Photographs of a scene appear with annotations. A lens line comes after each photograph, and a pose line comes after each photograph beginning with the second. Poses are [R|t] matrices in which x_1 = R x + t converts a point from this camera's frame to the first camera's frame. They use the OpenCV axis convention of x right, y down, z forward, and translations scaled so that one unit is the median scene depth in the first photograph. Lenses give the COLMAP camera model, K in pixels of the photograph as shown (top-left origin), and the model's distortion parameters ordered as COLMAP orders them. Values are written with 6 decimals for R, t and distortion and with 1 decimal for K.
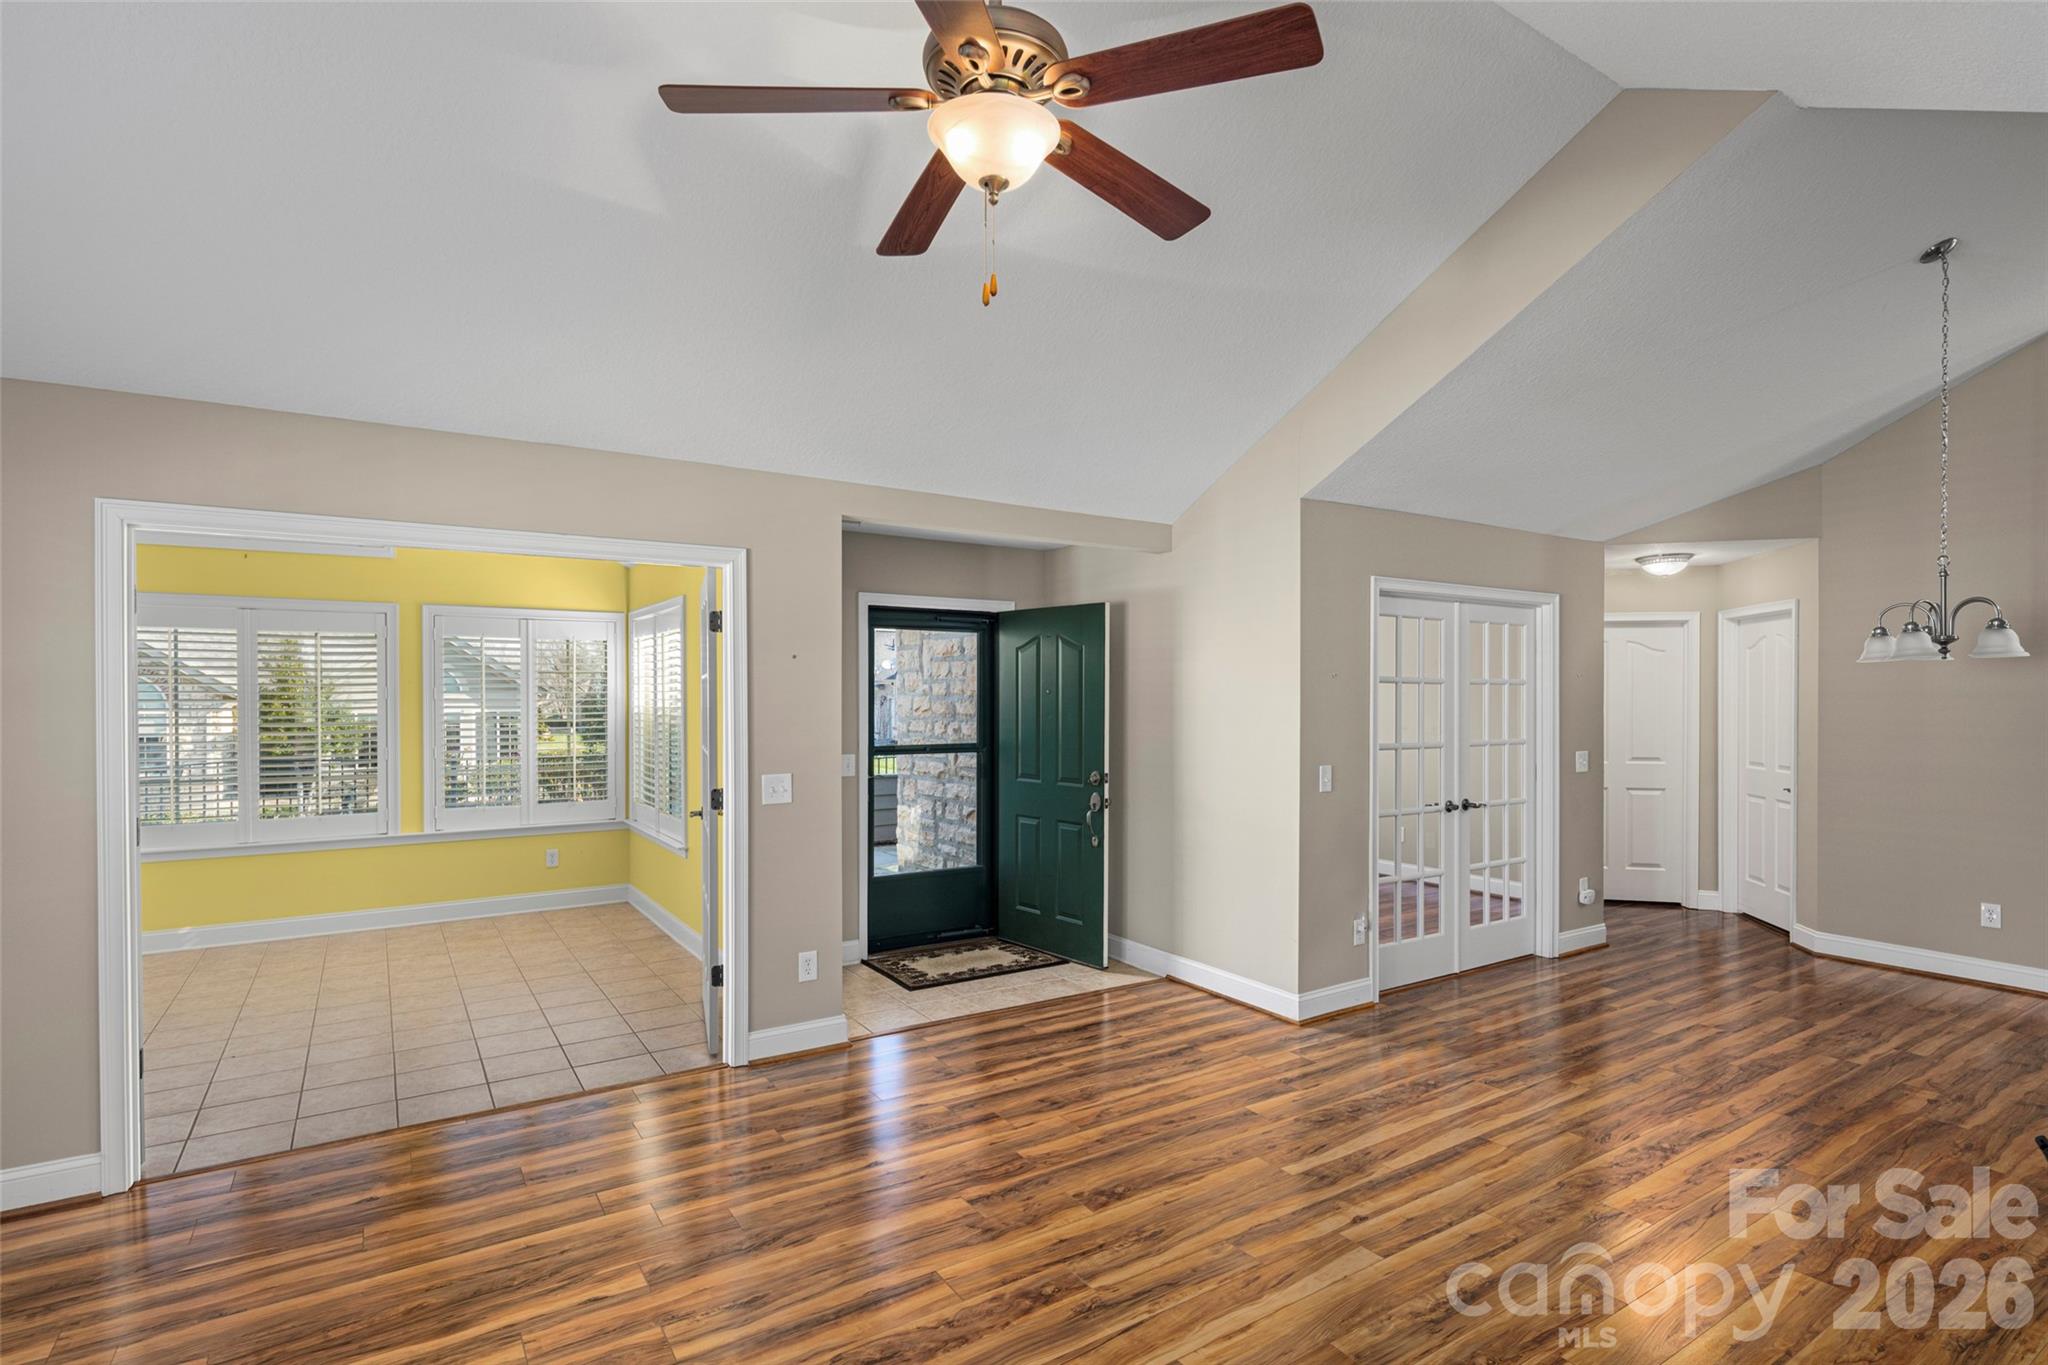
lens RADIAL K [[993.9, 0, 1036.7], [0, 993.9, 704.2], [0, 0, 1]] dist [0.007913, -0.004203]
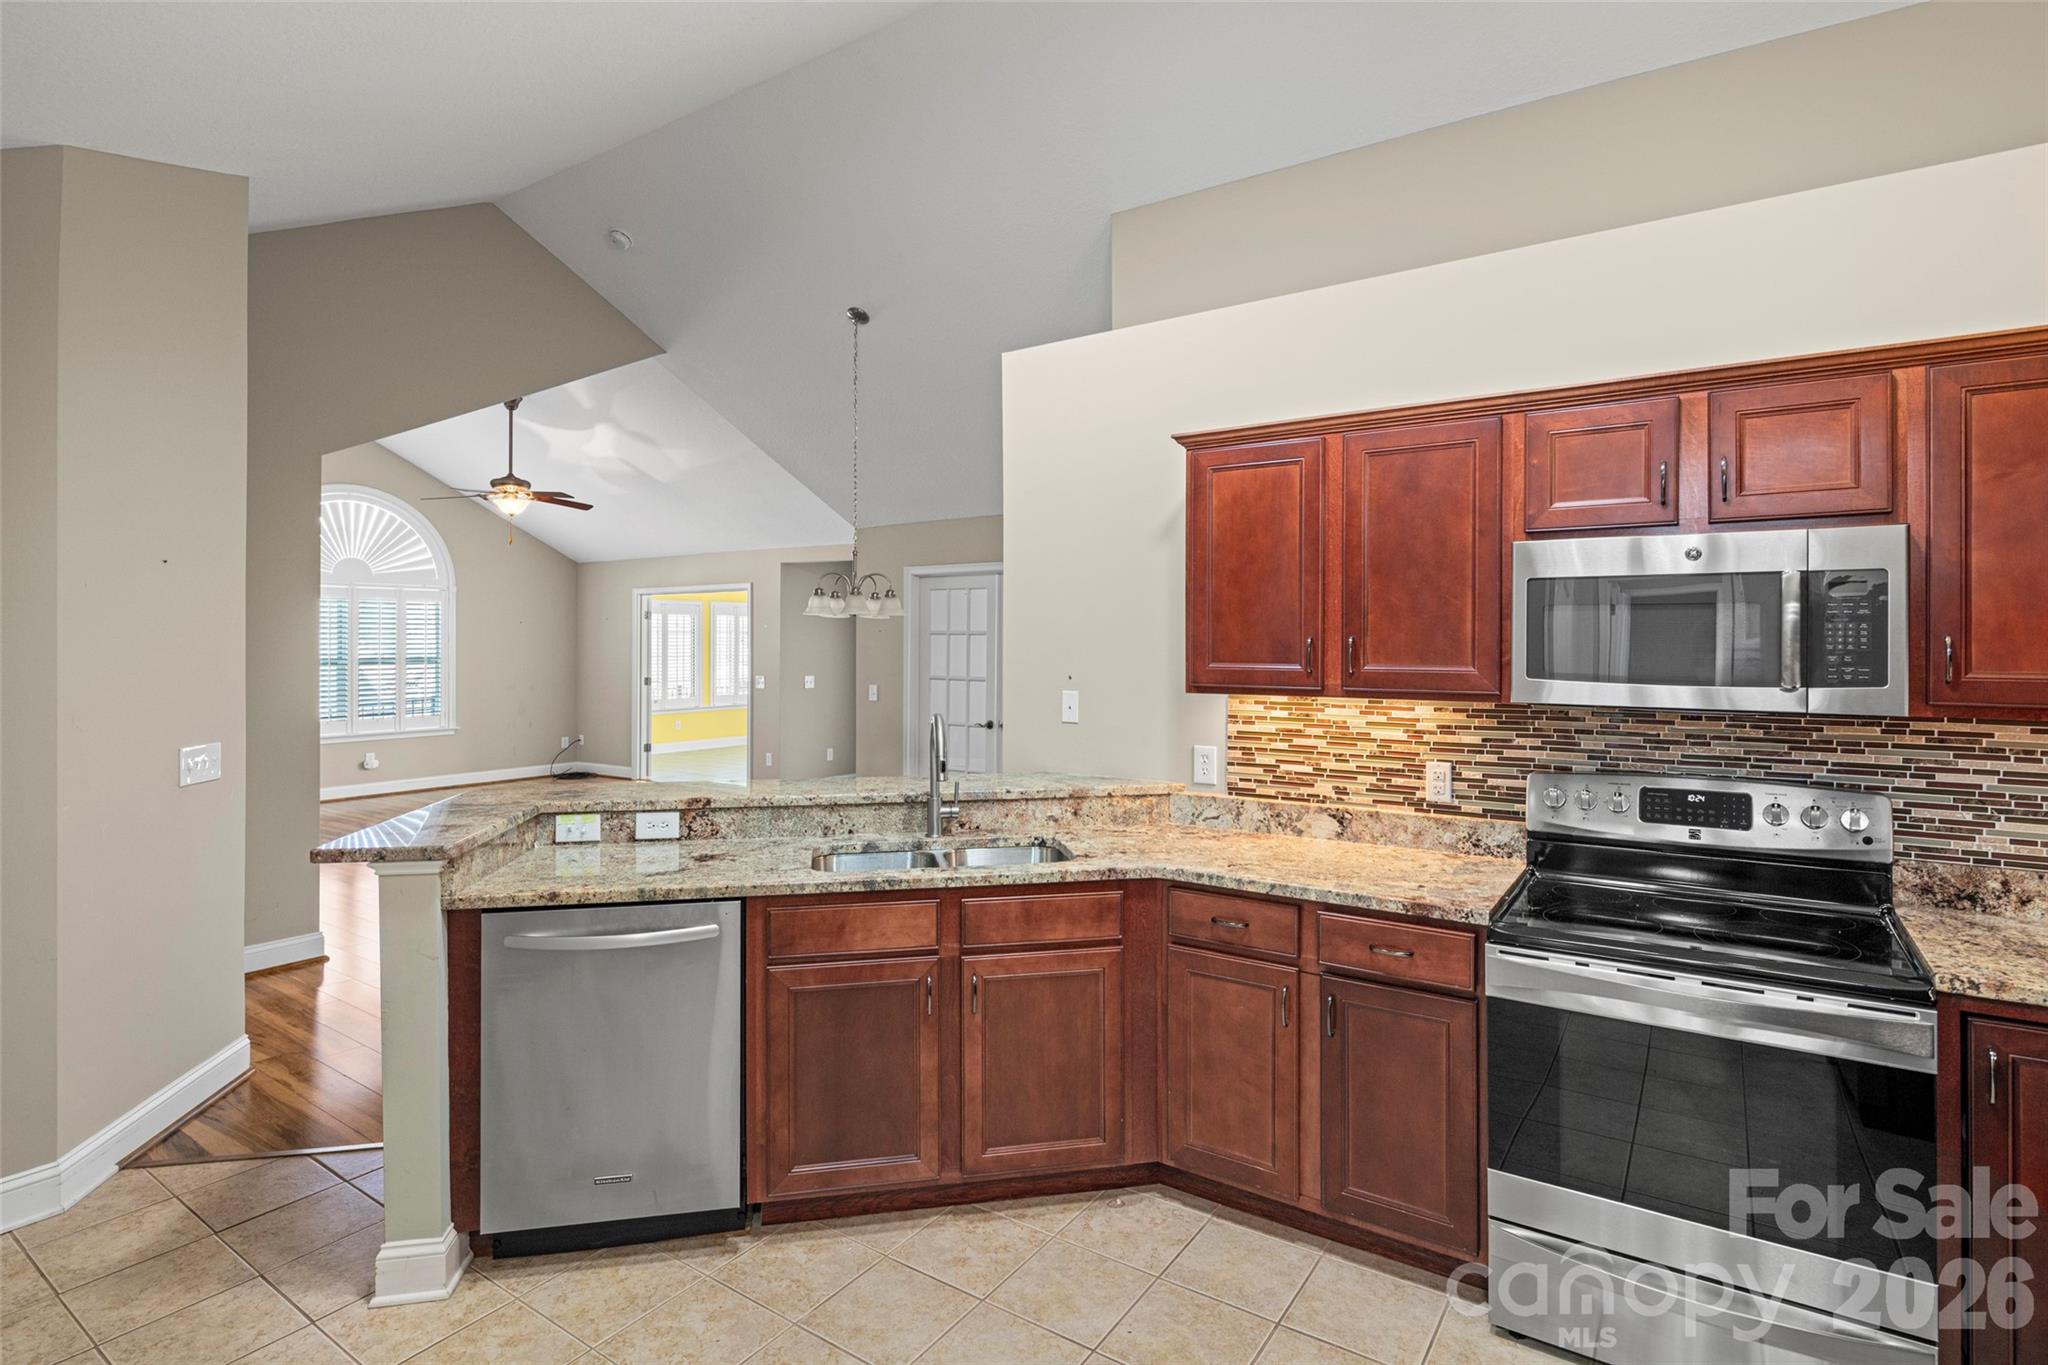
lens RADIAL K [[993.9, 0, 1036.0], [0, 993.9, 639.4], [0, 0, 1]] dist [0.007913, -0.004203]
pose [[0.388010, -0.002720, -0.921651, 2.237129], [-0.009936, 0.999925, -0.007134, -0.006841], [0.921602, 0.011925, 0.387954, 0.701690]]
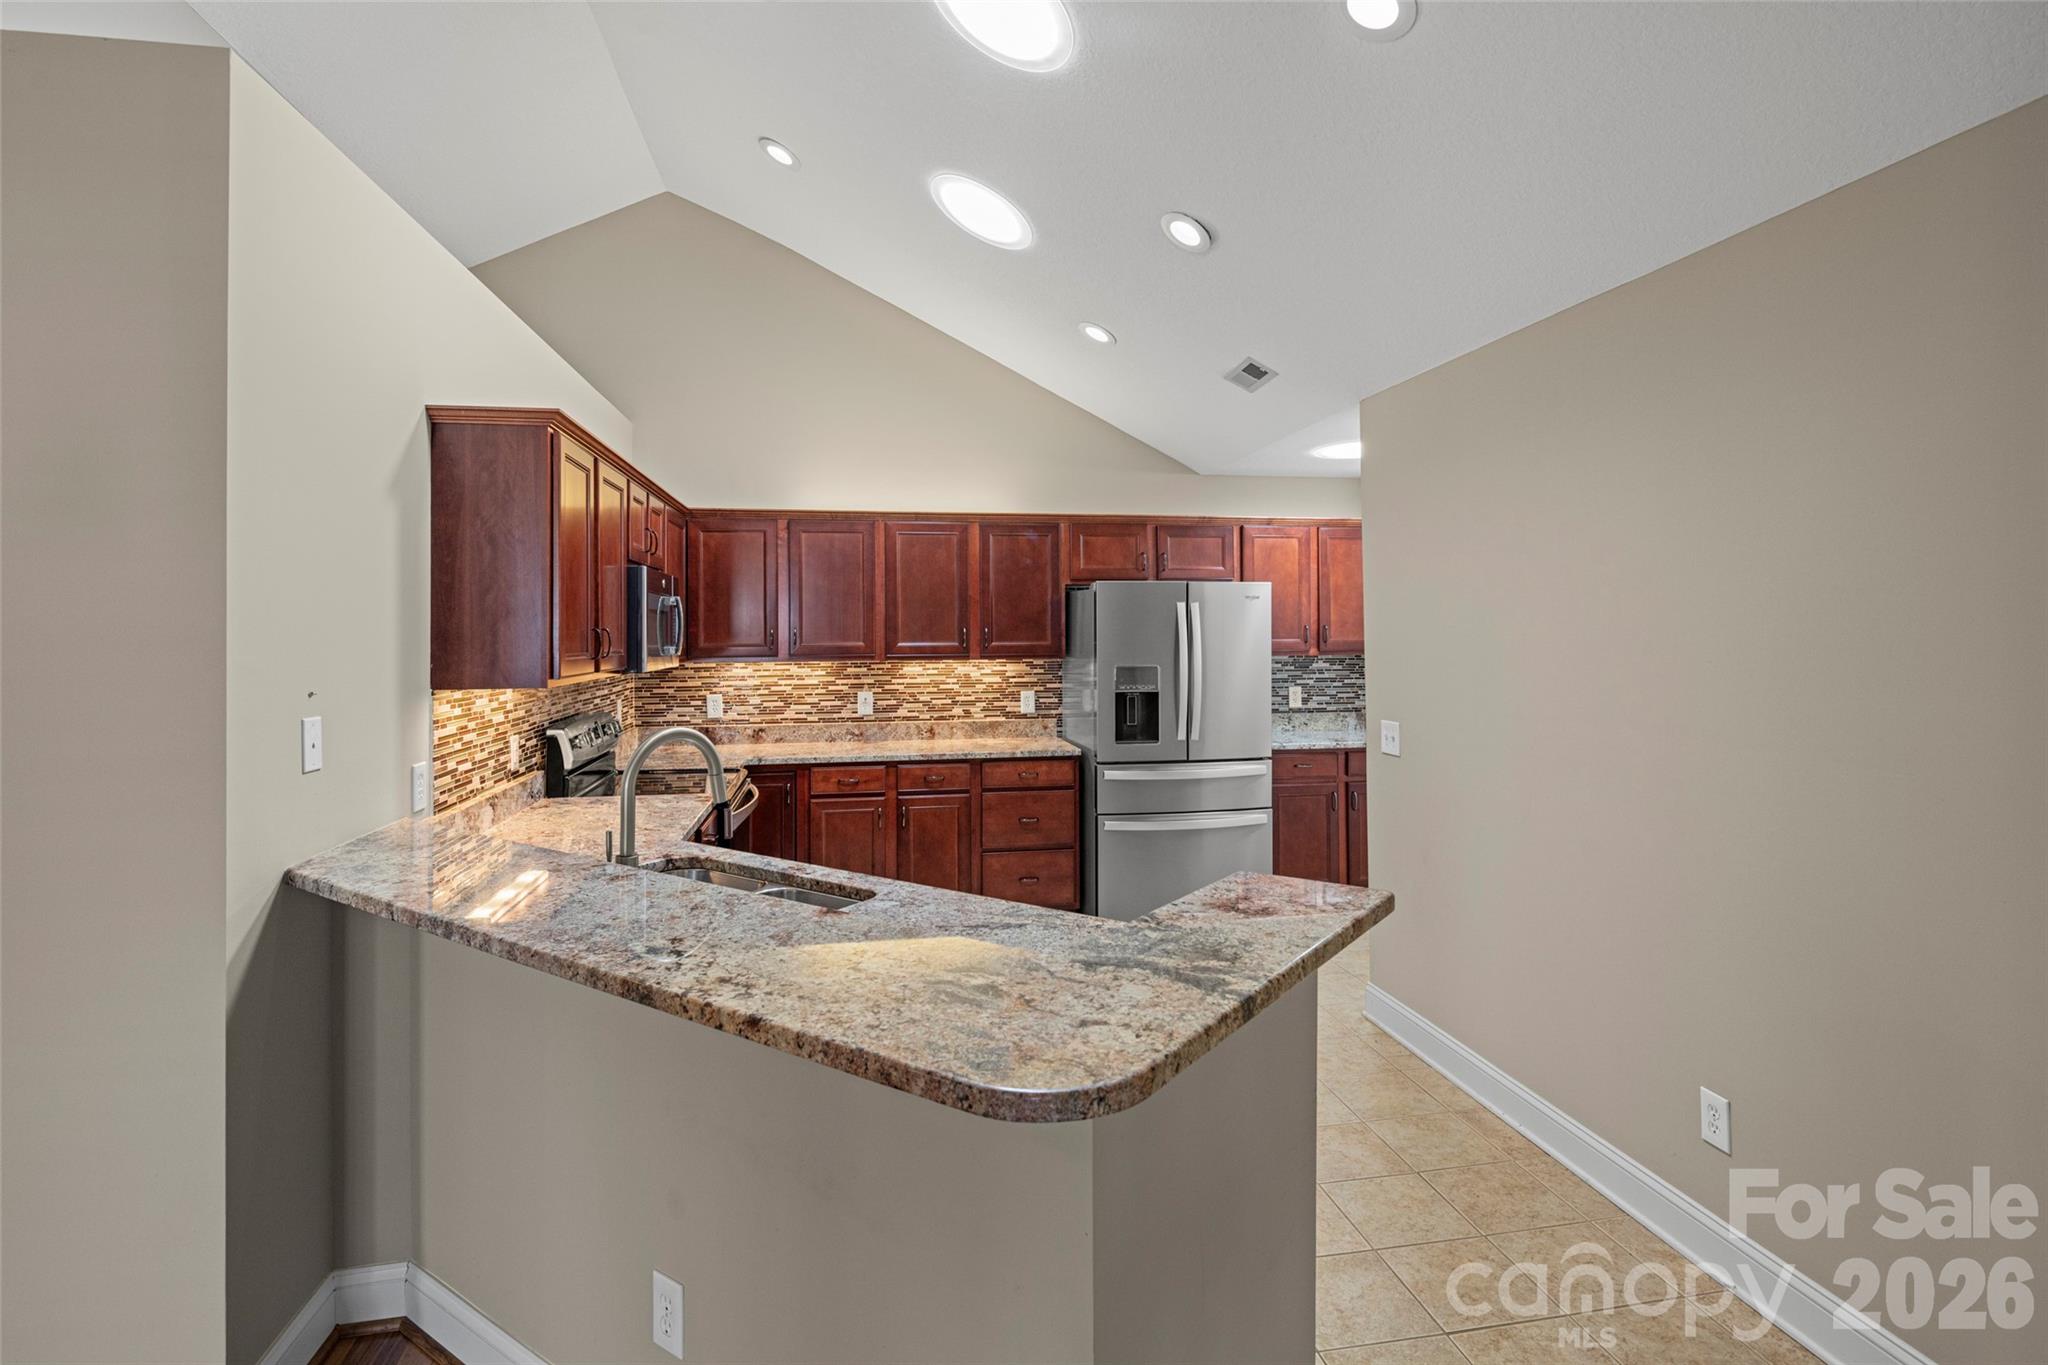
lens RADIAL K [[993.9, 0, 1019.9], [0, 993.9, 610.7], [0, 0, 1]] dist [0.007913, -0.004203]
pose [[0.403948, 0.013935, 0.914676, 1.108819], [0.016209, 0.999618, -0.022387, -0.006145], [-0.914638, 0.023869, 0.403568, 0.519682]]
